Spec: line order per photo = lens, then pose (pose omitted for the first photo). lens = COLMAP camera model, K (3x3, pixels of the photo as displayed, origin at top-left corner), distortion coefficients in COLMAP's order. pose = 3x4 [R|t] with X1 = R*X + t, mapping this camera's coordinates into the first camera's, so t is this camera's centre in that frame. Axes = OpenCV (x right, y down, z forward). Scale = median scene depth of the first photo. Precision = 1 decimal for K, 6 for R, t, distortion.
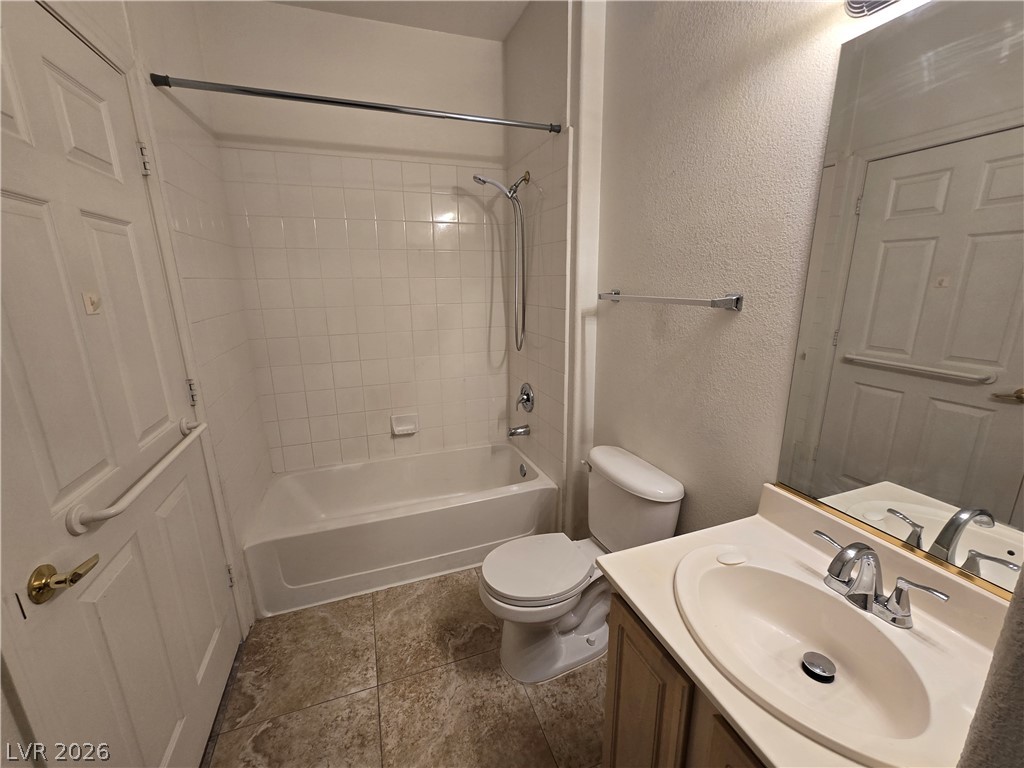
lens RADIAL K [[419.0, 0, 508.4], [0, 419.0, 383.4], [0, 0, 1]] dist [0.000633, 0.000491]
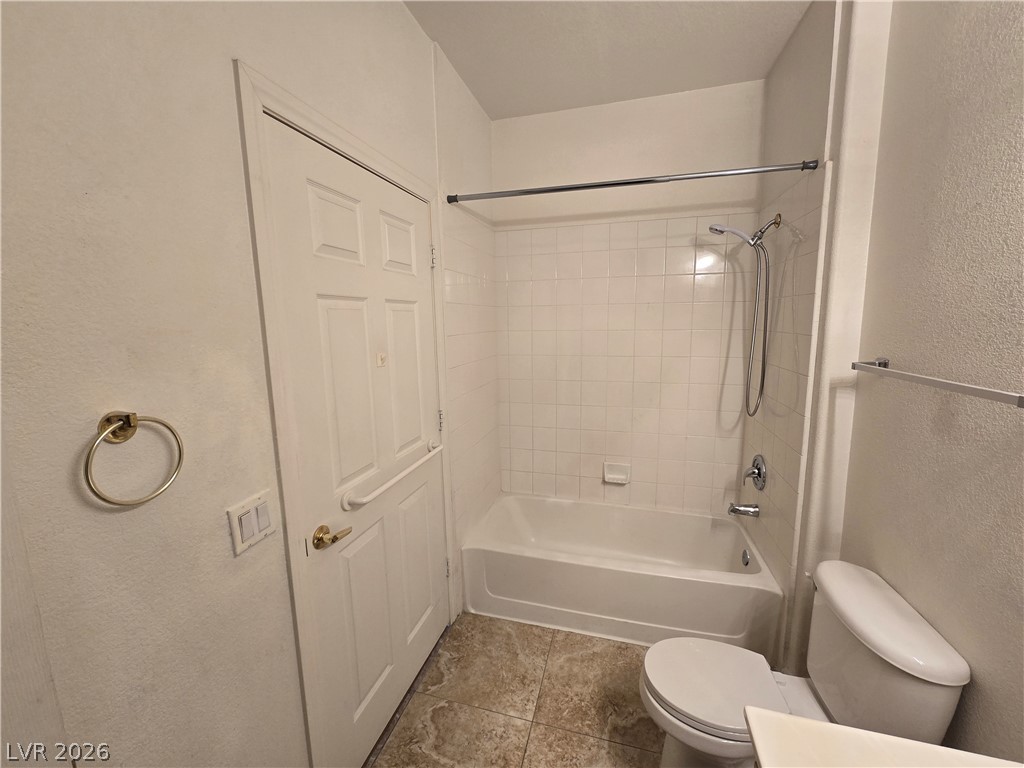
lens RADIAL K [[419.0, 0, 507.7], [0, 419.0, 384.3], [0, 0, 1]] dist [0.000633, 0.000491]
pose [[0.813682, 0.089127, -0.574438, 0.138580], [-0.135224, 0.990089, -0.037926, -0.055685], [0.565364, 0.108538, 0.817669, 0.013129]]
